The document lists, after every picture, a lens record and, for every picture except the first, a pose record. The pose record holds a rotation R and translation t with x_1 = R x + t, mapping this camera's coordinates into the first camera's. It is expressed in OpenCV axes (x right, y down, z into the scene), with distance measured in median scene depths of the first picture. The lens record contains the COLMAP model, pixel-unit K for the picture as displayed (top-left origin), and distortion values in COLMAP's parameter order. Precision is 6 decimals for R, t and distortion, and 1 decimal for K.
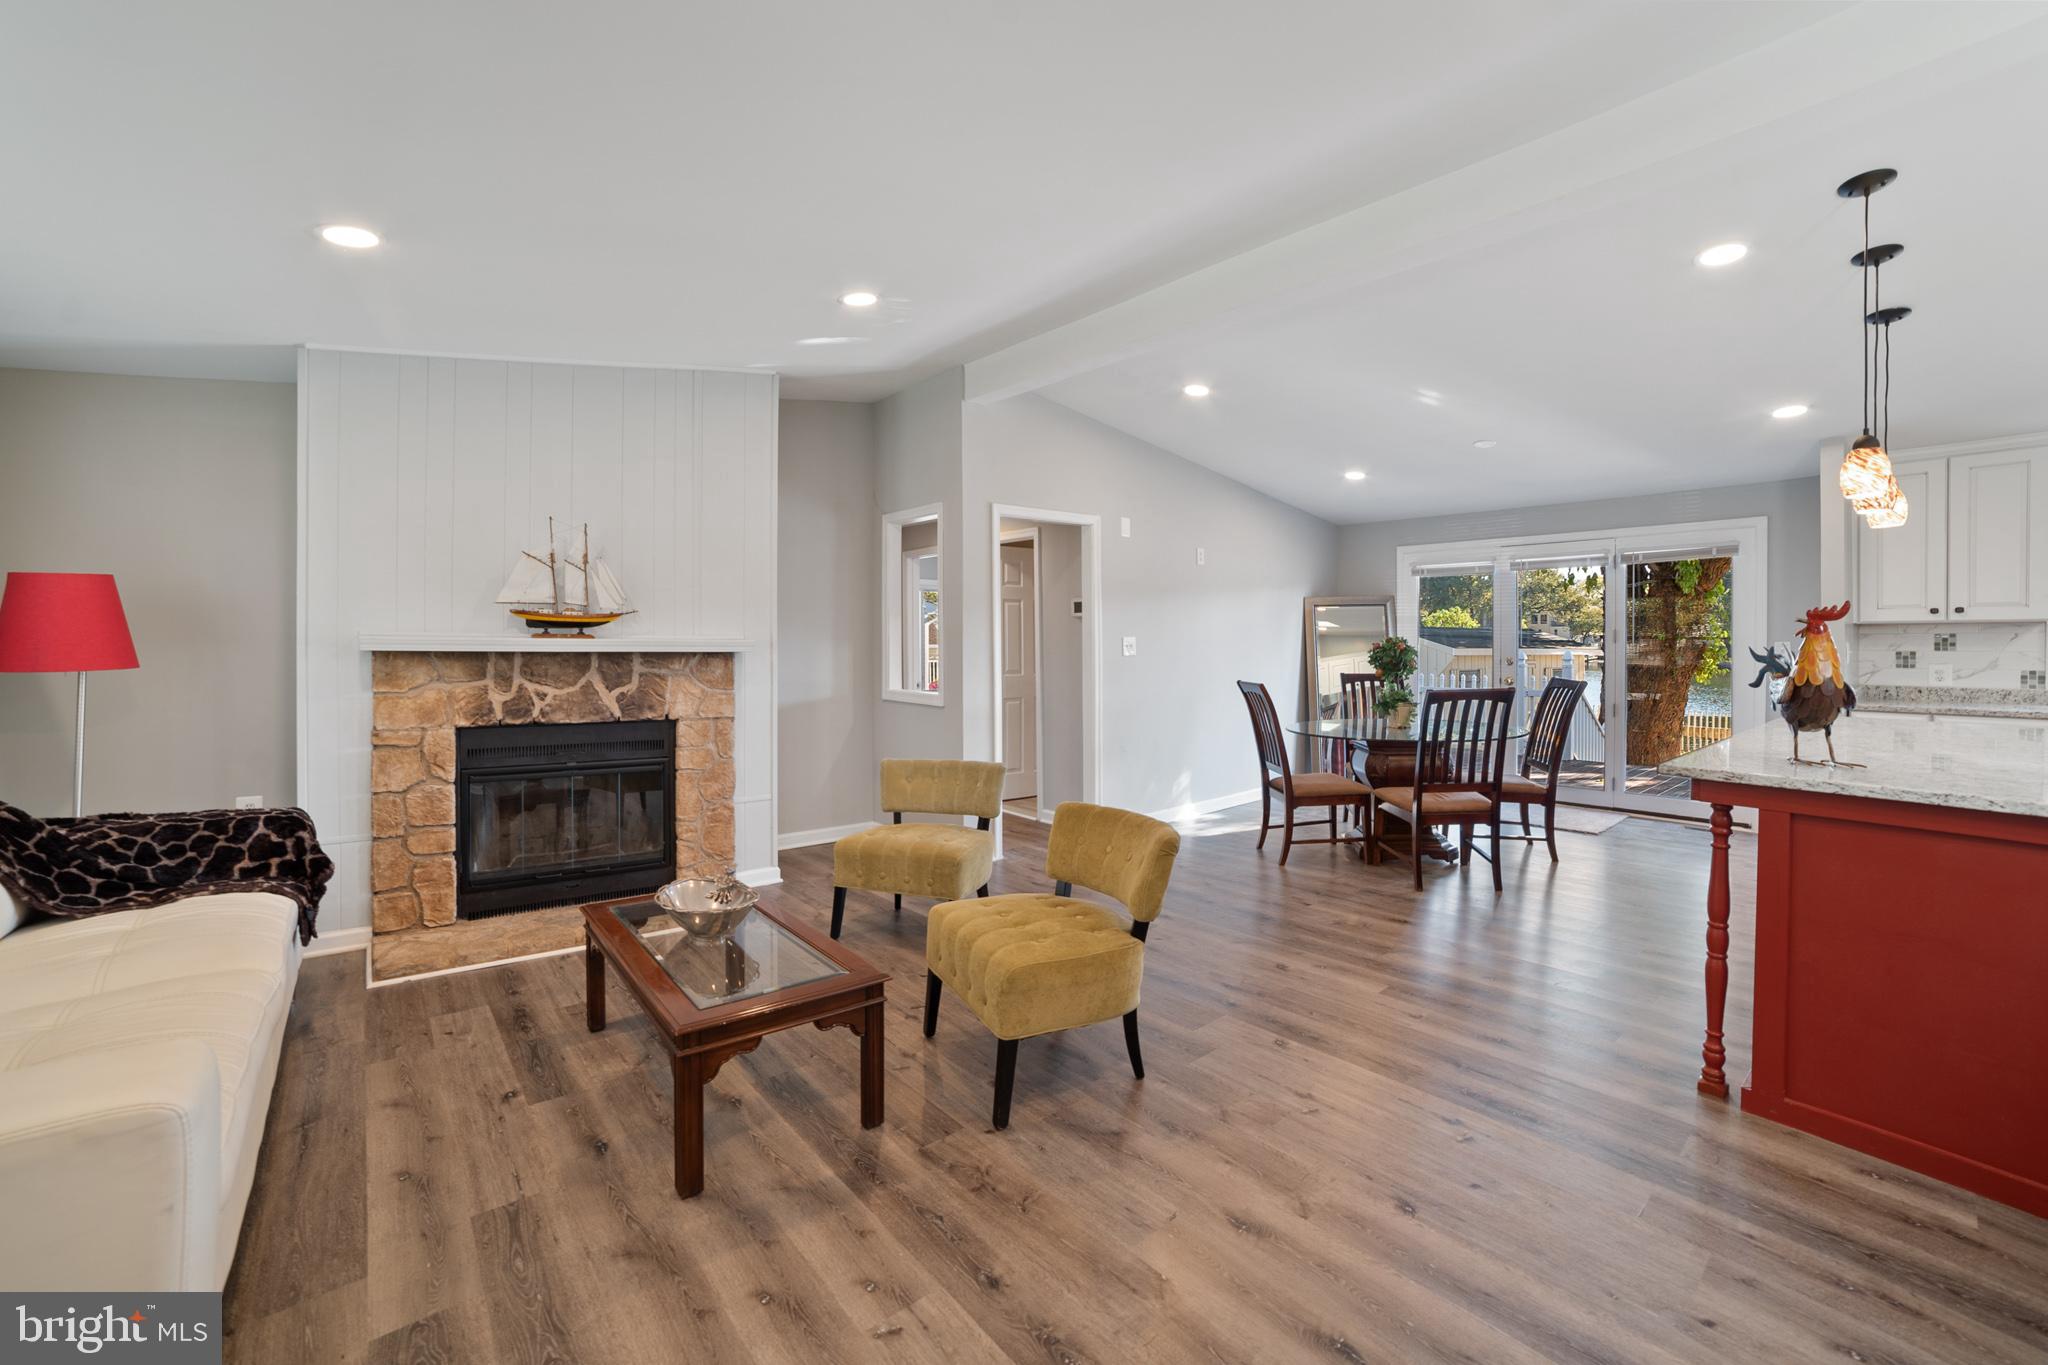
lens RADIAL K [[842.2, 0, 1029.5], [0, 842.2, 647.5], [0, 0, 1]] dist [-0.014476, 0.005059]
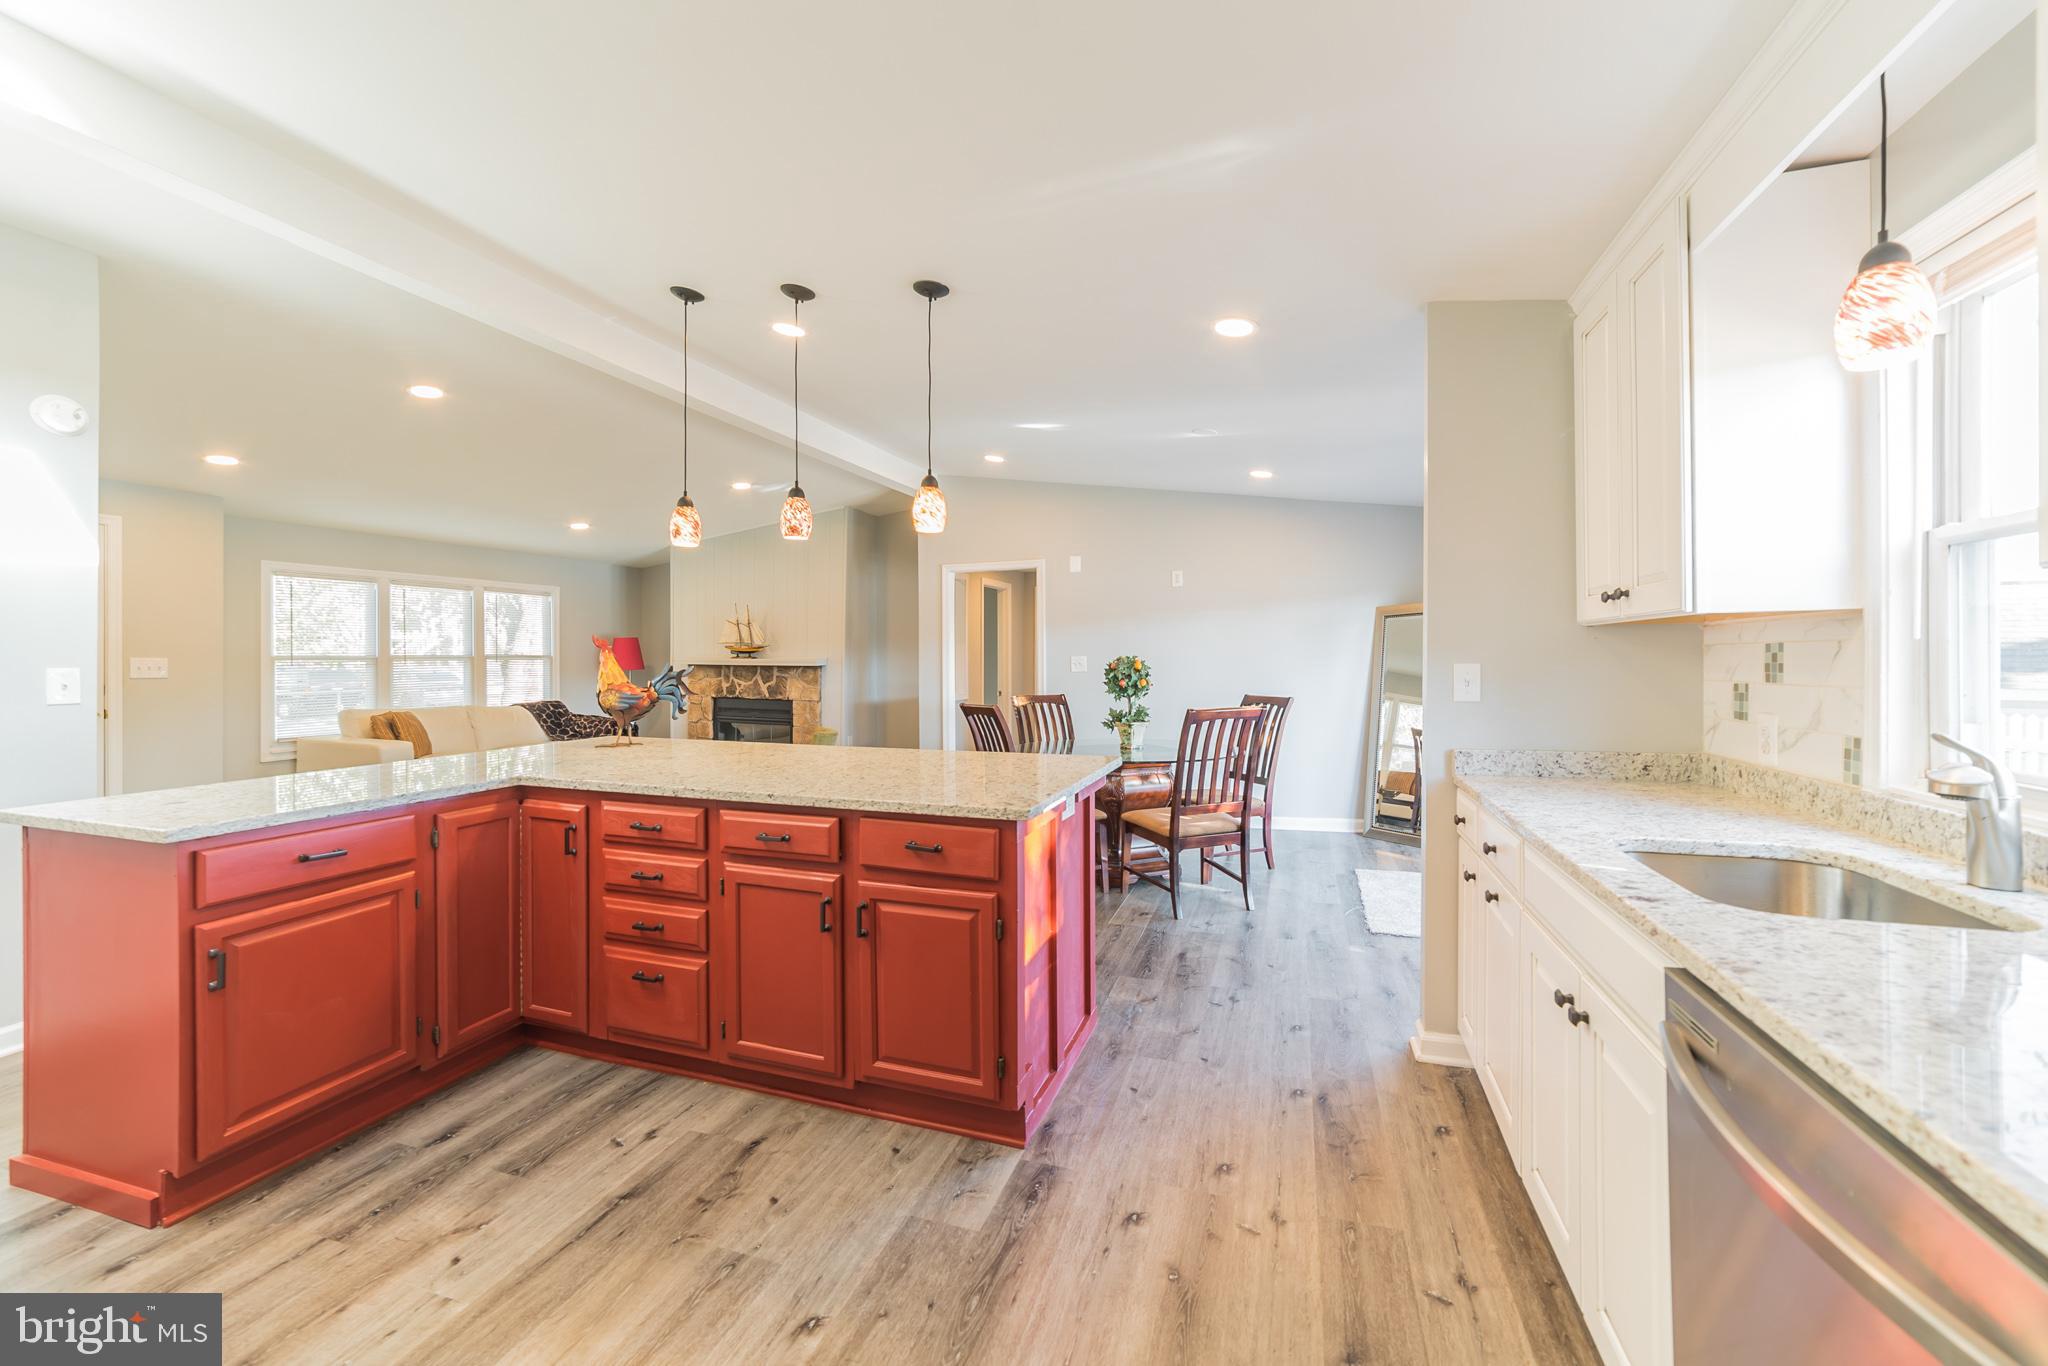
lens RADIAL K [[799.8, 0, 1016.7], [0, 799.8, 669.3], [0, 0, 1]] dist [-0.000746, 0.000058]
pose [[0.537911, 0.003760, -0.842993, 1.555582], [-0.005317, 0.999985, 0.001067, 0.010160], [0.842985, 0.003908, 0.537923, 0.482146]]
